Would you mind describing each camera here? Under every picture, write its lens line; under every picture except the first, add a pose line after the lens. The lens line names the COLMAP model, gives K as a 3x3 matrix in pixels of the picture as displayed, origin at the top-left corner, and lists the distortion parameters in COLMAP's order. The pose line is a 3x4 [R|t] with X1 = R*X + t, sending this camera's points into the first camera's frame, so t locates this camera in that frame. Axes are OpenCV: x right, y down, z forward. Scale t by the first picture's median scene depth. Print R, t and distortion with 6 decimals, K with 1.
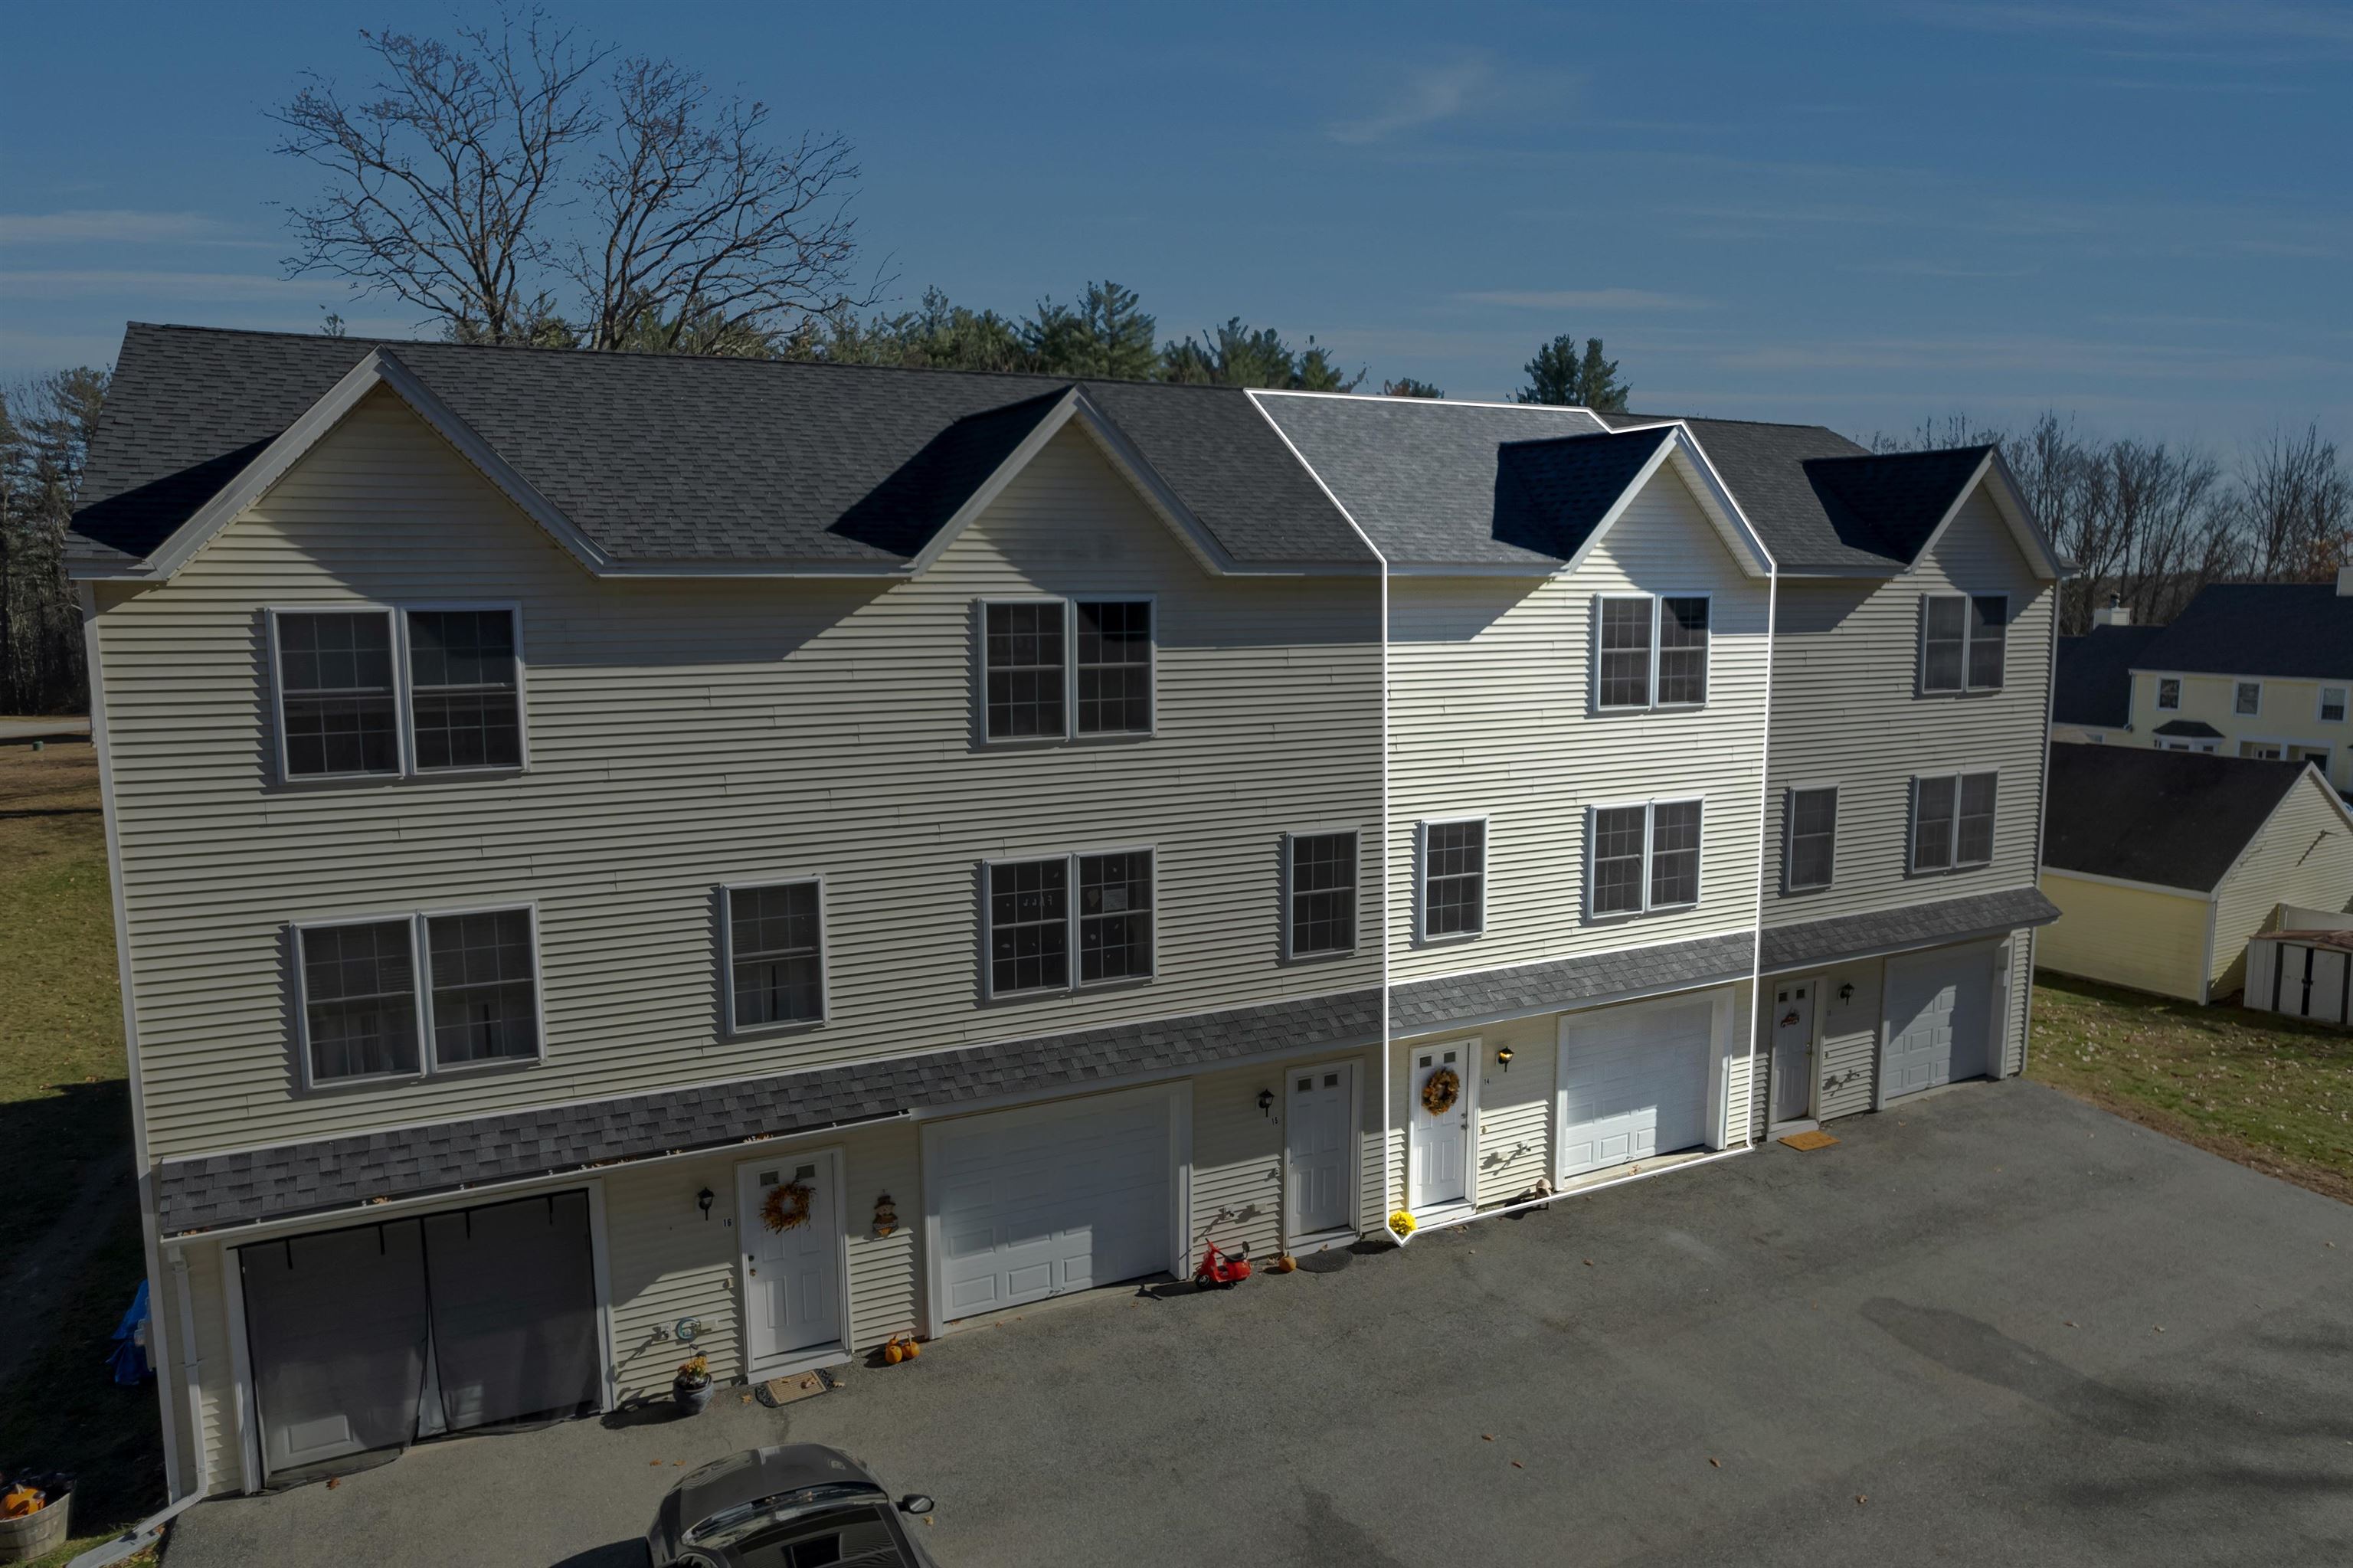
lens RADIAL K [[1544.2, 0, 1185.3], [0, 1544.2, 780.6], [0, 0, 1]] dist [-0.085930, 0.082467]
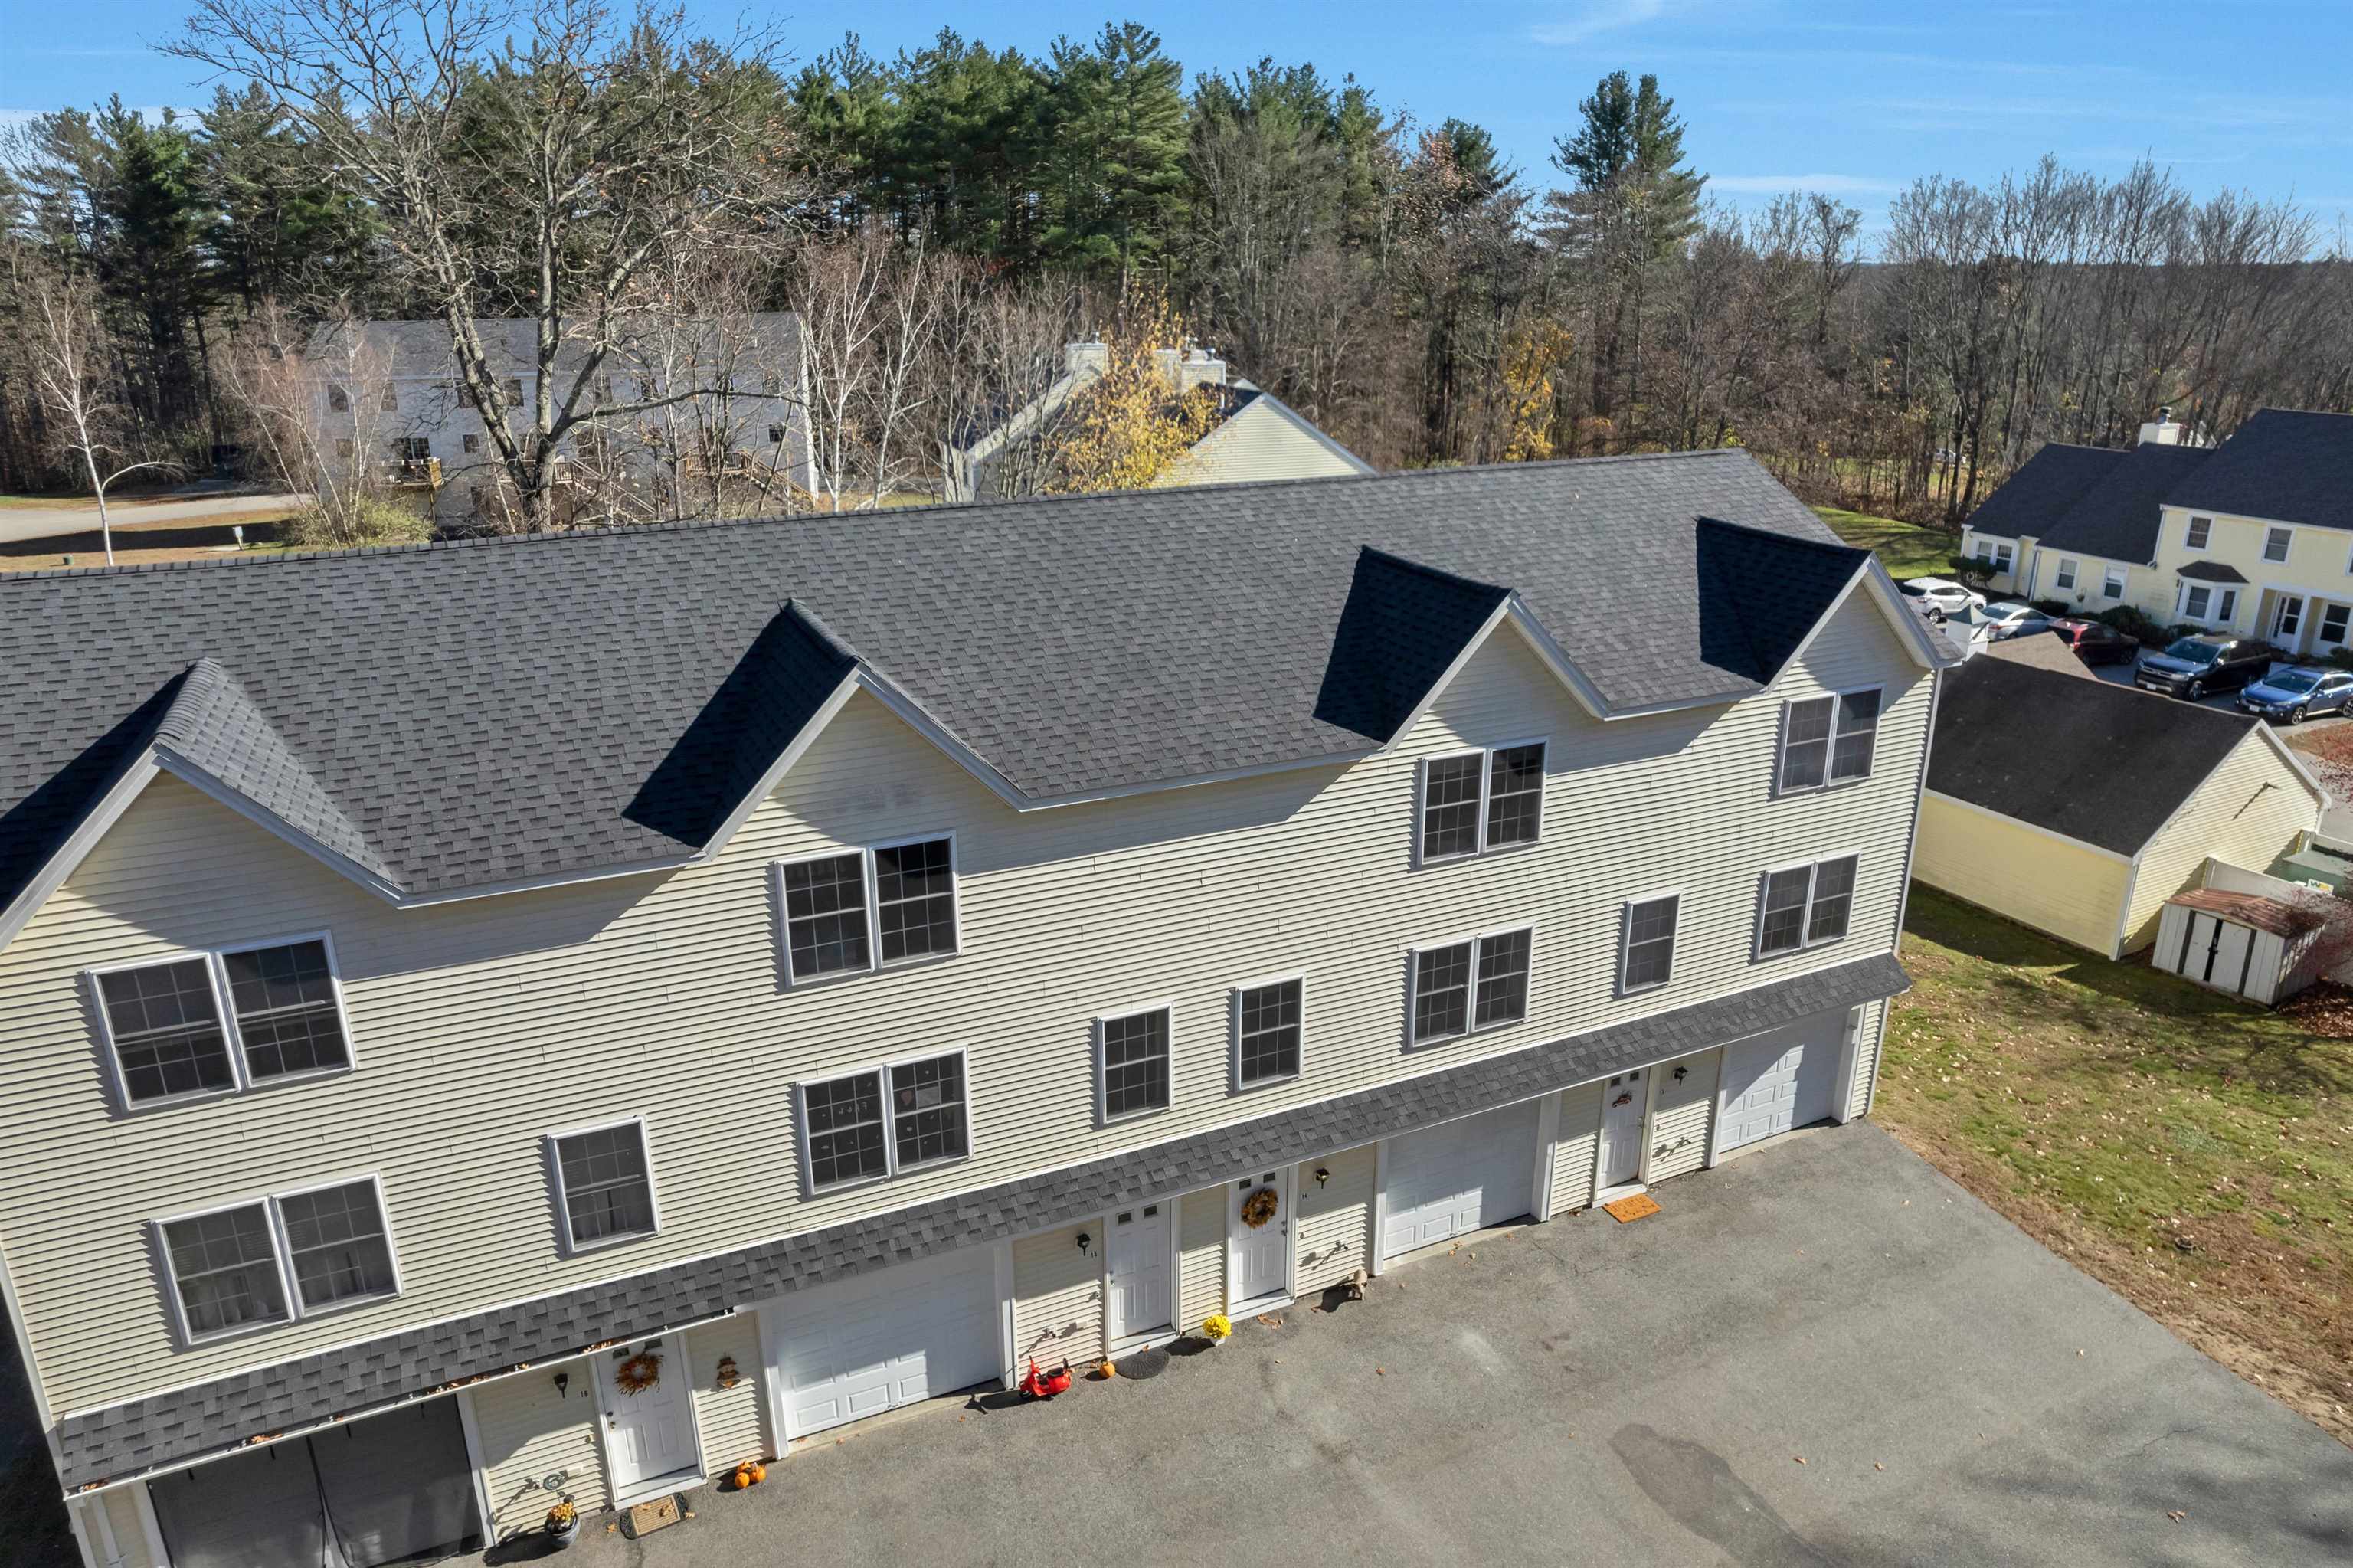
lens RADIAL K [[1544.2, 0, 1185.3], [0, 1544.2, 780.6], [0, 0, 1]] dist [-0.085930, 0.082467]
pose [[0.999140, 0.012506, -0.039538, 0.171788], [-0.004439, 0.980219, 0.197864, -0.348789], [0.041230, -0.197518, 0.979432, -0.011263]]
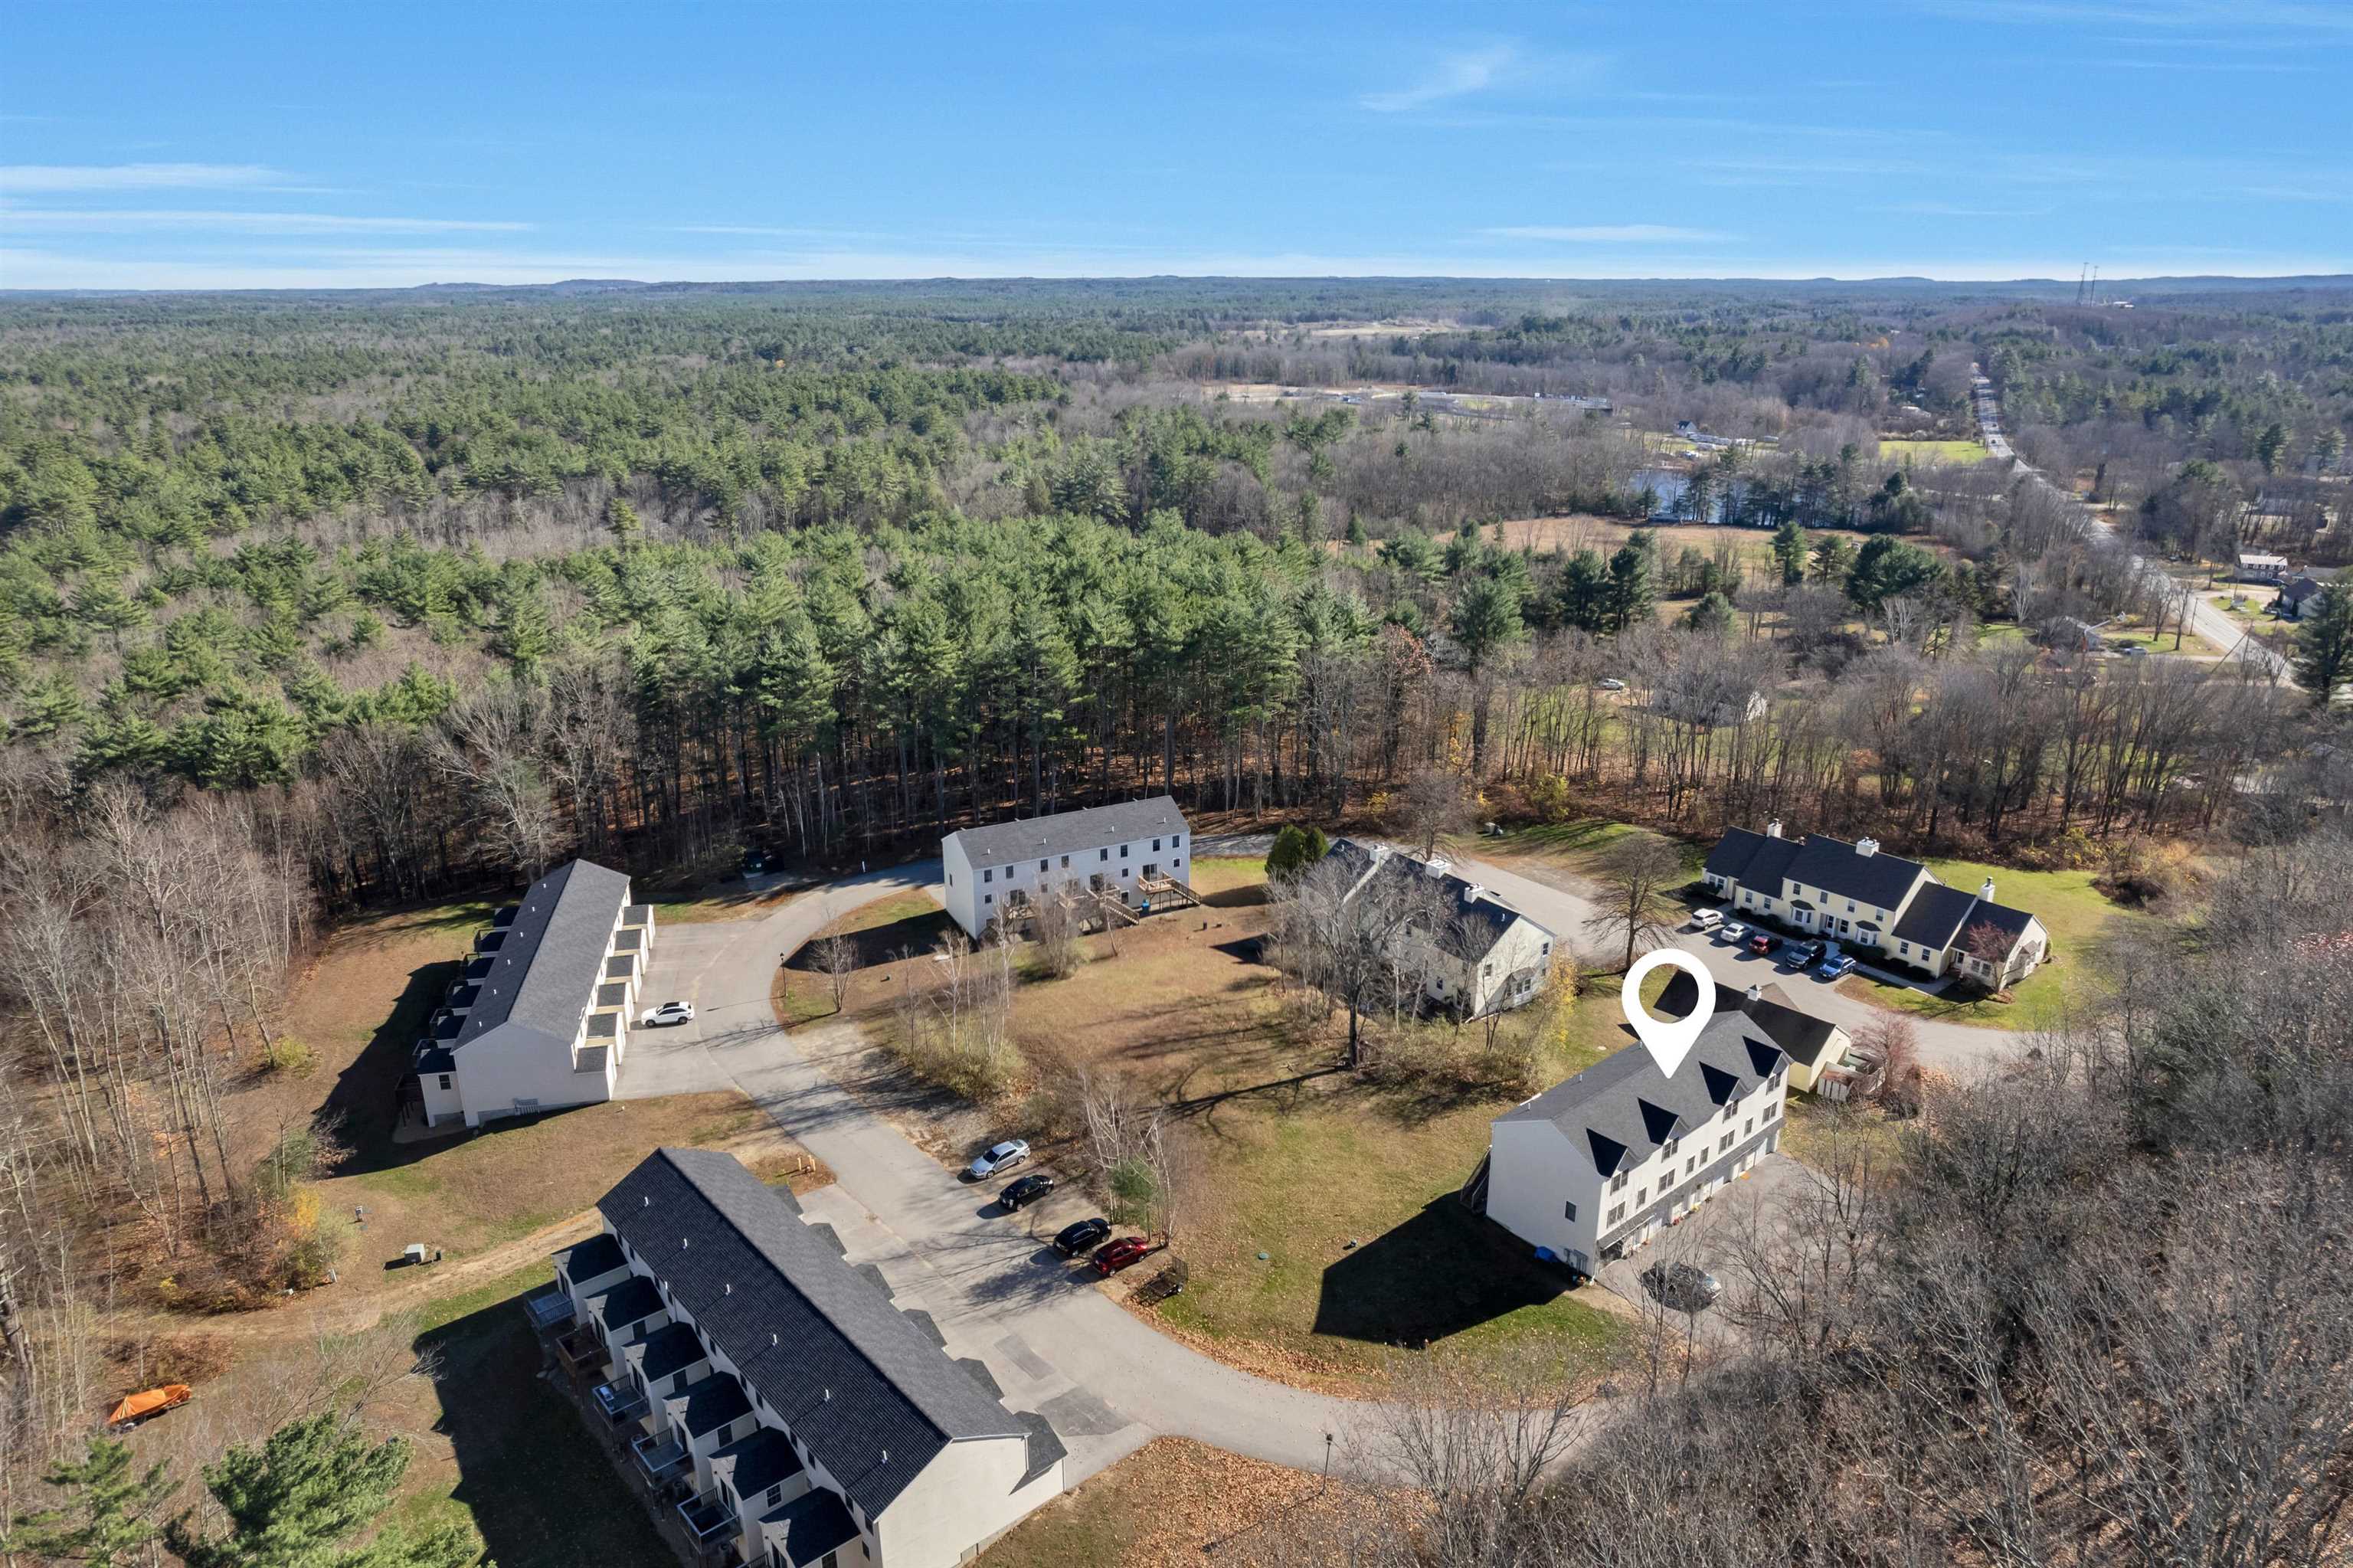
lens RADIAL K [[1544.2, 0, 1185.3], [0, 1544.2, 780.6], [0, 0, 1]] dist [-0.085930, 0.082467]
pose [[0.974436, -0.071399, 0.213018, -3.367310], [0.029221, 0.980381, 0.194933, -2.937932], [-0.222757, -0.183725, 0.957405, -4.542745]]
